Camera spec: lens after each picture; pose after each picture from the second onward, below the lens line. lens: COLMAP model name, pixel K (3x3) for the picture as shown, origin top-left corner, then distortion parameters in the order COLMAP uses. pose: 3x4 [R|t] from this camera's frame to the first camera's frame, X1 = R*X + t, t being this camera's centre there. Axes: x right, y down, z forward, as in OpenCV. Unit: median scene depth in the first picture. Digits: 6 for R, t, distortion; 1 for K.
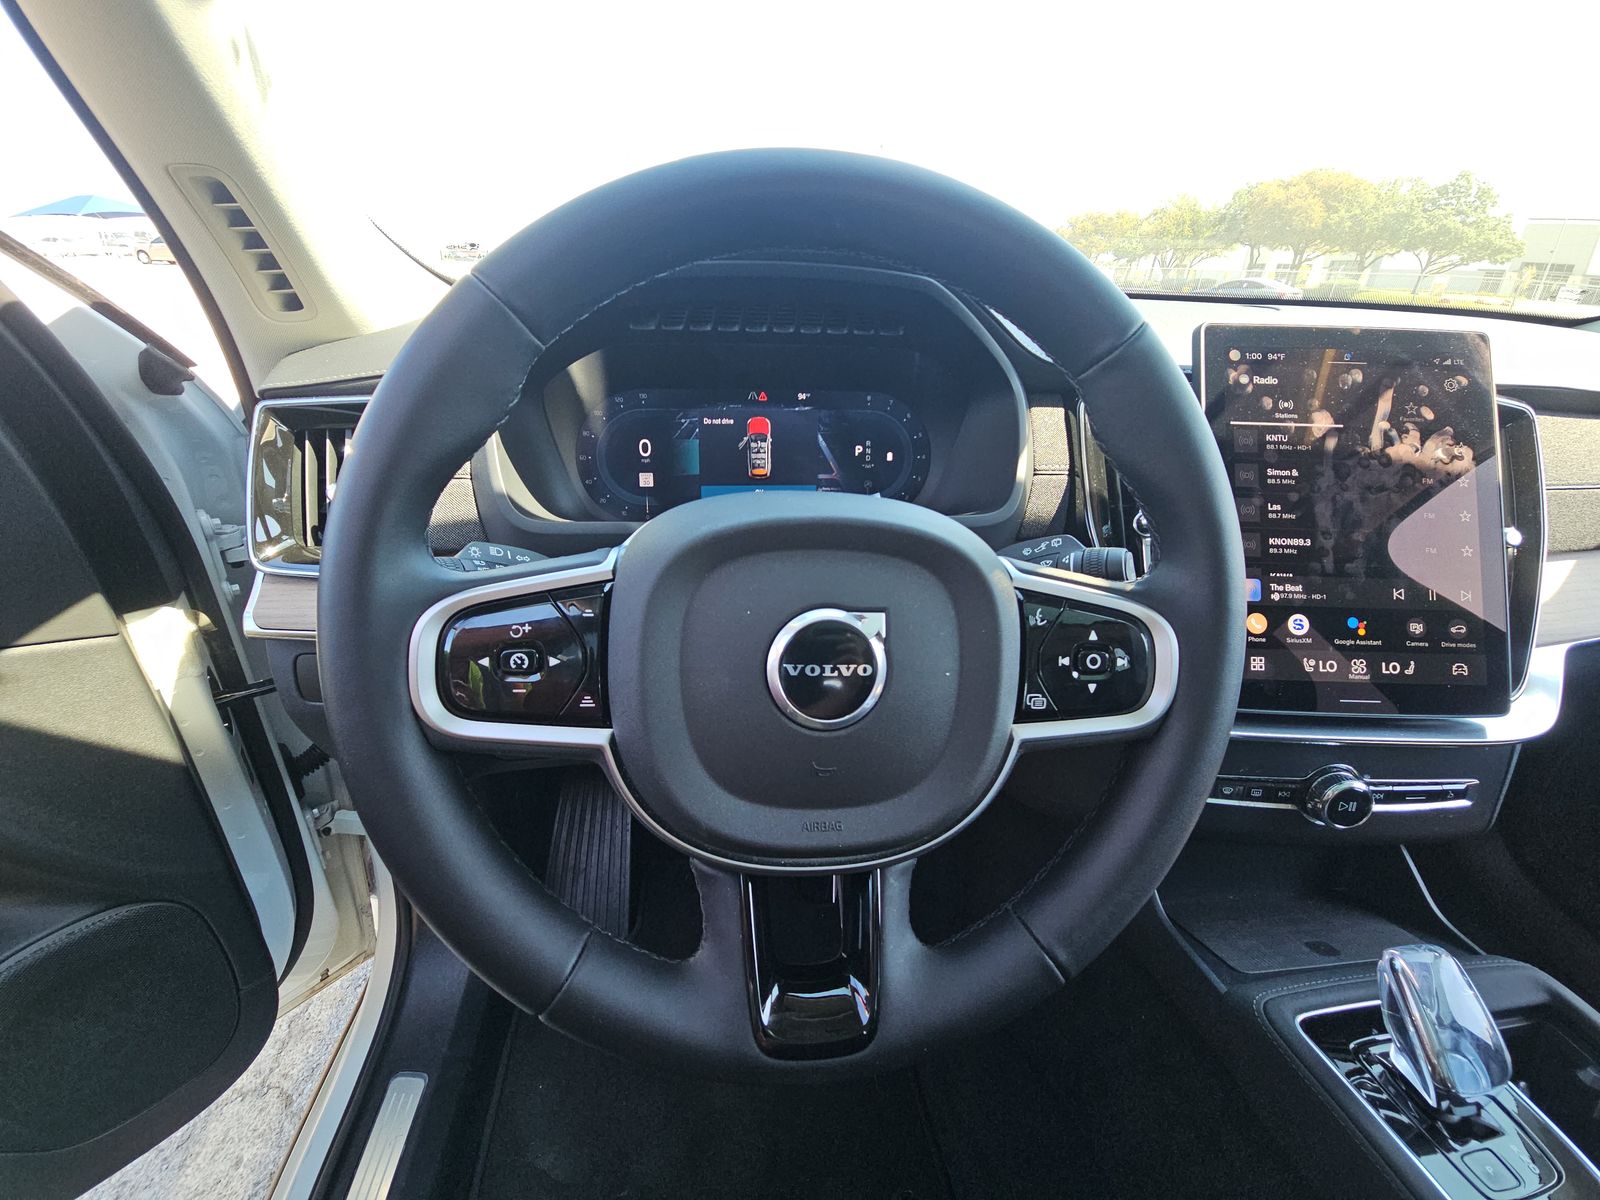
lens RADIAL K [[644.4, 0, 797.9], [0, 644.4, 566.3], [0, 0, 1]] dist [-0.002275, -0.012778]
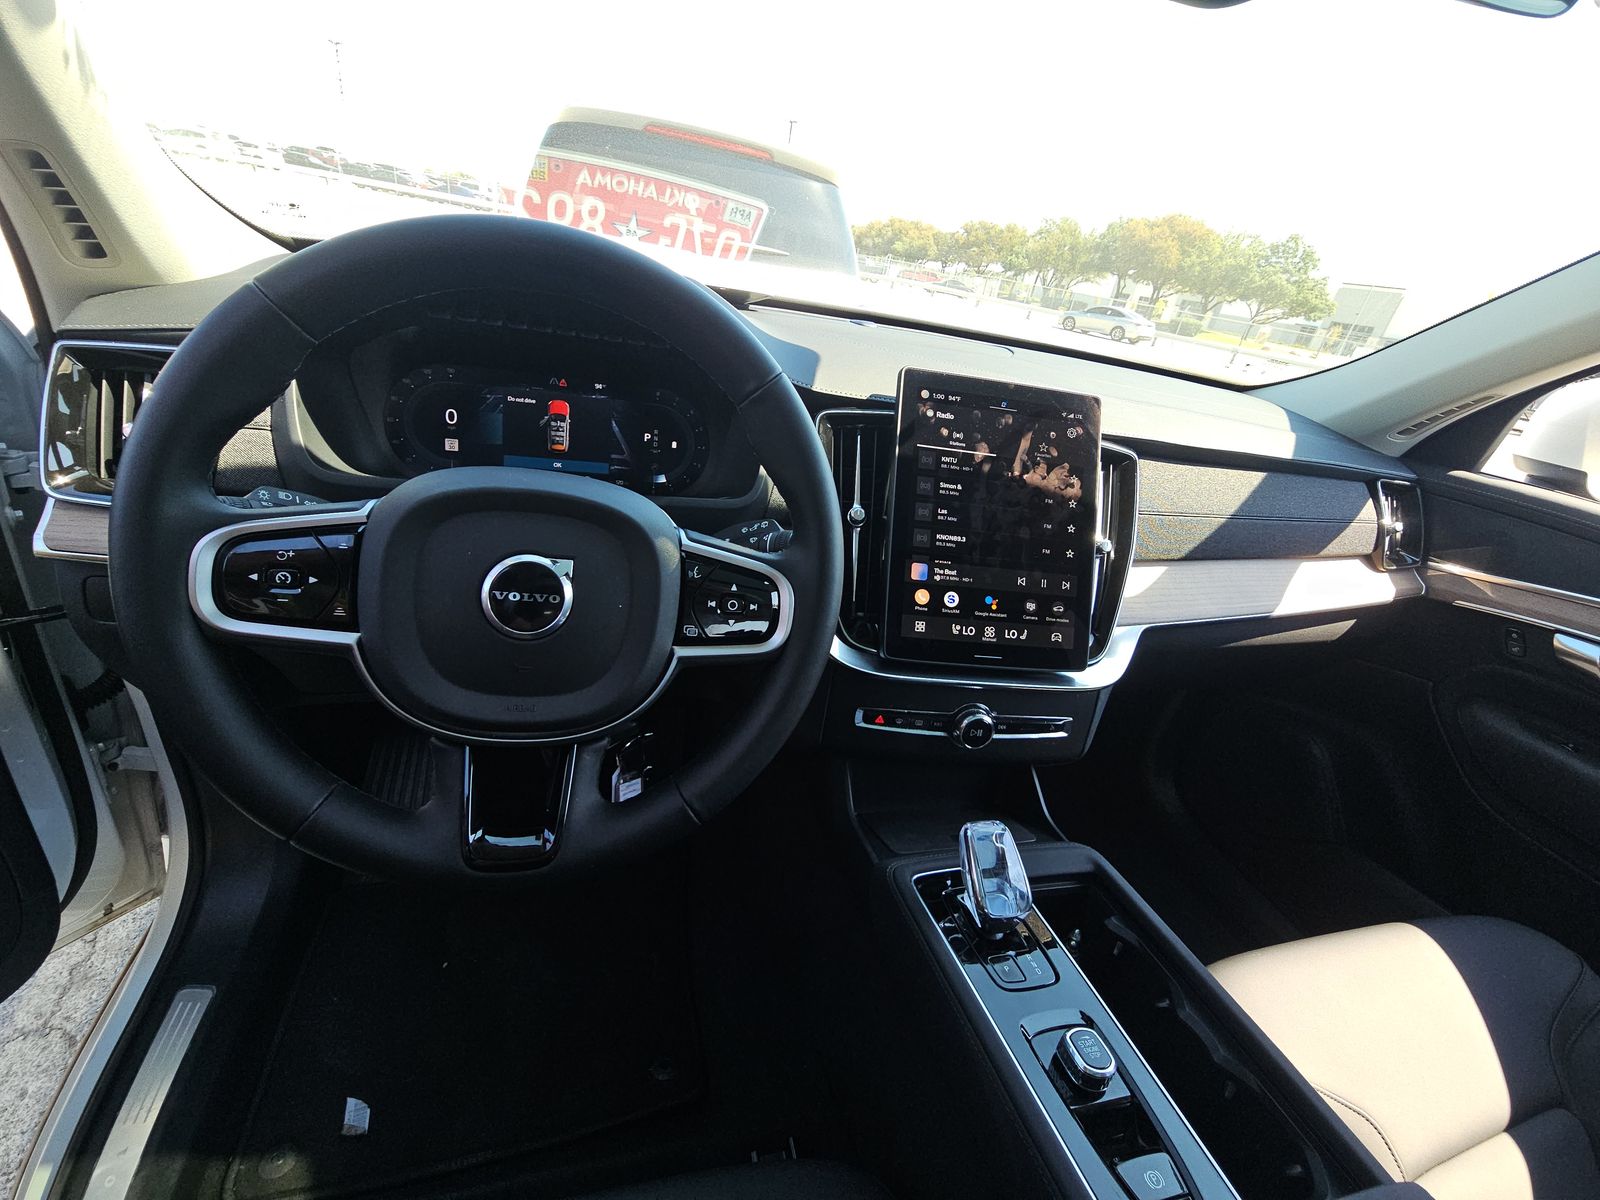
lens RADIAL K [[642.4, 0, 795.5], [0, 642.4, 572.1], [0, 0, 1]] dist [0.001139, -0.008975]
pose [[0.981567, 0.061504, 0.180952, 0.206078], [-0.068968, 0.996996, 0.035247, 0.008427], [-0.178241, -0.047077, 0.982860, -0.276903]]
